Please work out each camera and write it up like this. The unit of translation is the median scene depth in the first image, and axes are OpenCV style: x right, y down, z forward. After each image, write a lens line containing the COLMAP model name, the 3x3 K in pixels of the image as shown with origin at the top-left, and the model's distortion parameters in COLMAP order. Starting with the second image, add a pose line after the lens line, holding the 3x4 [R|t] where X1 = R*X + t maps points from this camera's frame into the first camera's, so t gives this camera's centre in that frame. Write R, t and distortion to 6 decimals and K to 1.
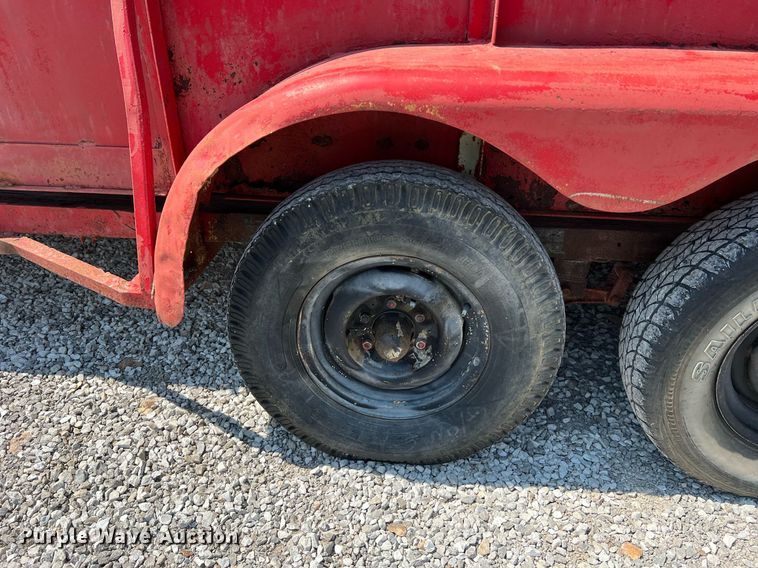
lens RADIAL K [[576.0, 0, 380.4], [0, 576.0, 285.9], [0, 0, 1]] dist [0.052757, -0.065043]
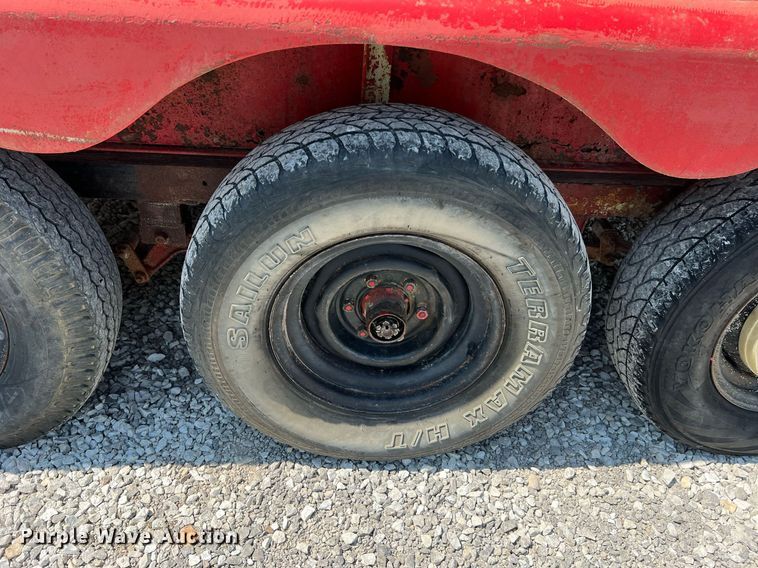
lens RADIAL K [[576.0, 0, 378.2], [0, 576.0, 280.1], [0, 0, 1]] dist [0.052757, -0.065043]
pose [[0.990220, -0.039855, 0.133704, 0.587799], [0.021388, 0.990366, 0.136815, -0.045408], [-0.137869, -0.132617, 0.981532, 0.133766]]
